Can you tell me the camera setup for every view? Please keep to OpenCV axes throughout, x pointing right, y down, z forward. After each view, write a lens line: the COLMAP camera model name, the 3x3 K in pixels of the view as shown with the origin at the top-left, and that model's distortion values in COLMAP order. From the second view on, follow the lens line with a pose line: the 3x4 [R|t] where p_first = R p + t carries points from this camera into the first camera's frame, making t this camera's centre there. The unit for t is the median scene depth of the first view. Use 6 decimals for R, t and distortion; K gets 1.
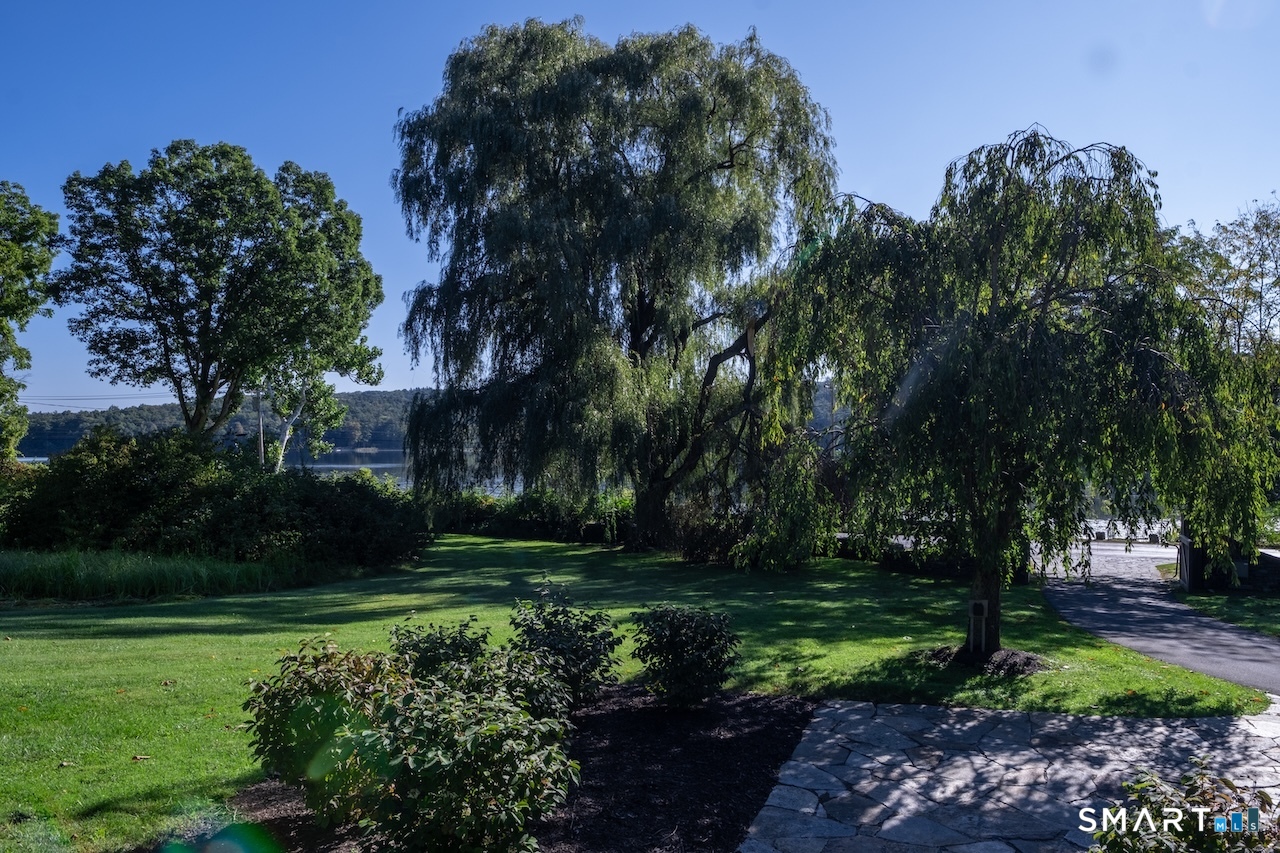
lens RADIAL K [[927.5, 0, 642.1], [0, 927.5, 423.4], [0, 0, 1]] dist [0.012335, -0.013711]
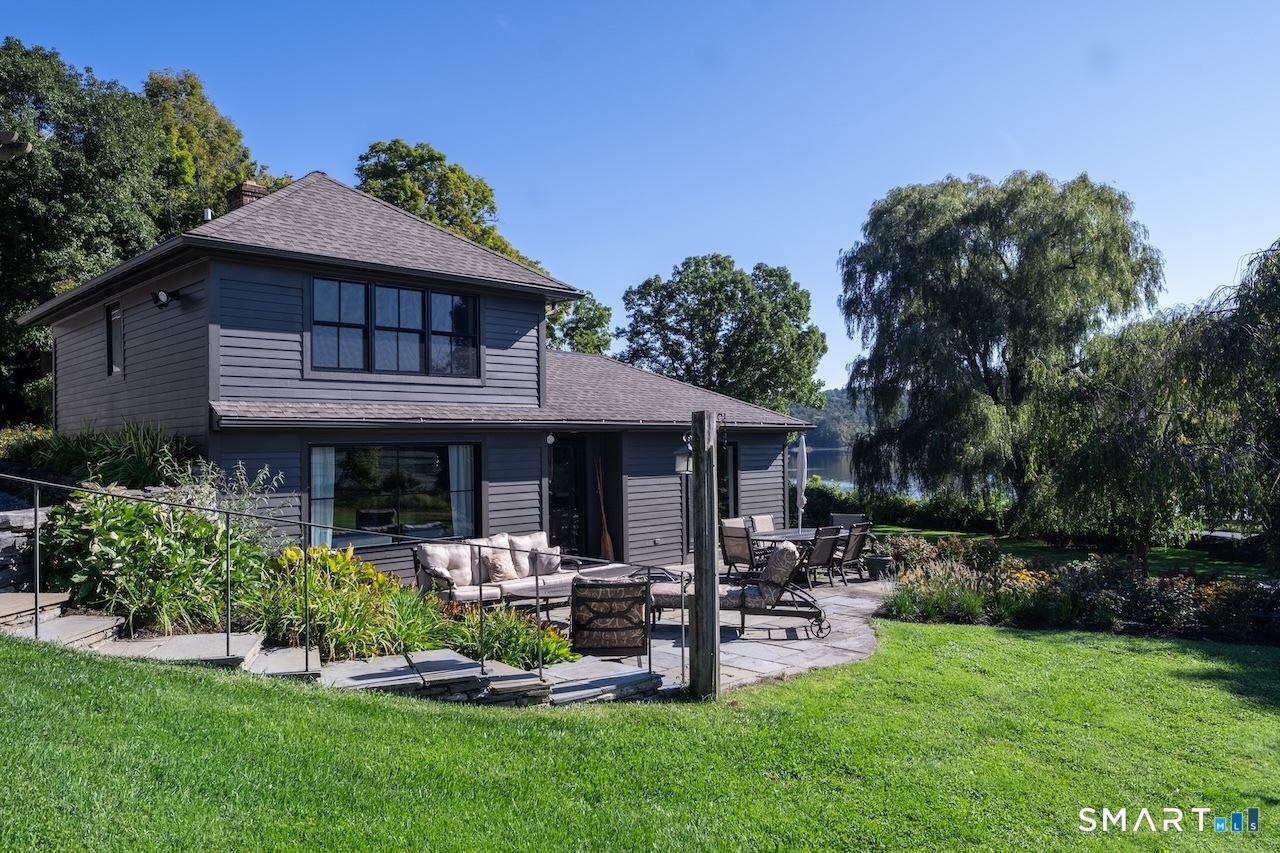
lens RADIAL K [[927.5, 0, 639.2], [0, 927.5, 420.3], [0, 0, 1]] dist [0.012335, -0.013711]
pose [[0.895279, -0.031658, -0.444380, 0.112727], [0.031605, 0.999472, -0.007531, -0.049650], [0.444383, -0.007302, 0.895807, -0.514065]]
